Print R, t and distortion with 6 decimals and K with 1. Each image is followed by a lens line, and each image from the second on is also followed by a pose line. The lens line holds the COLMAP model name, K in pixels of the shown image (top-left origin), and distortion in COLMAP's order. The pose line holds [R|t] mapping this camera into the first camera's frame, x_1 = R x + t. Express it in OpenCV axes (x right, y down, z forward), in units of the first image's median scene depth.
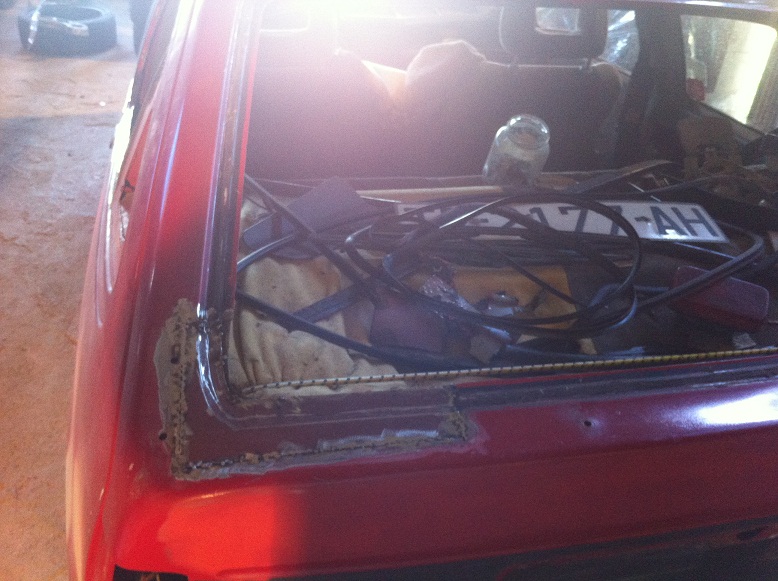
lens RADIAL K [[749.6, 0, 389.0], [0, 749.6, 290.5], [0, 0, 1]] dist [0.169450, -0.592671]
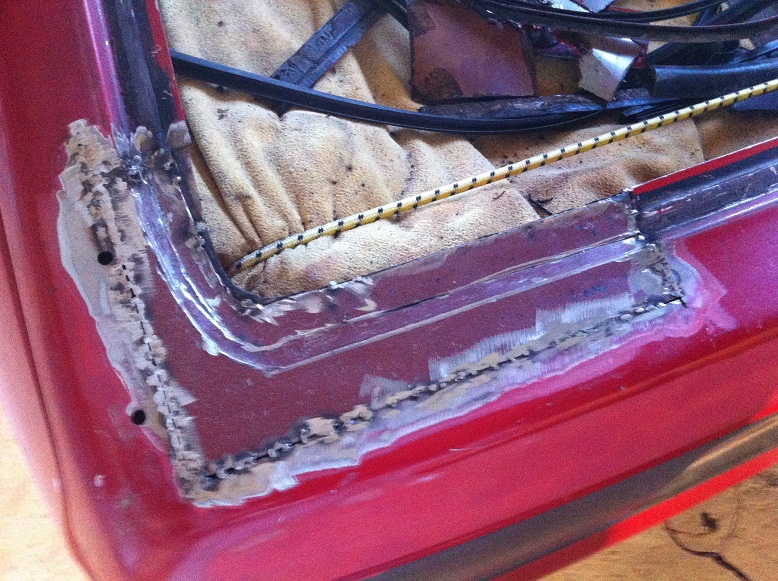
lens RADIAL K [[747.1, 0, 389.0], [0, 747.1, 290.5], [0, 0, 1]] dist [0.083582, -0.306261]
pose [[0.977081, -0.200694, 0.070953, -0.118984], [0.144382, 0.869757, 0.471887, -0.081407], [-0.156417, -0.450828, 0.878799, 0.446185]]
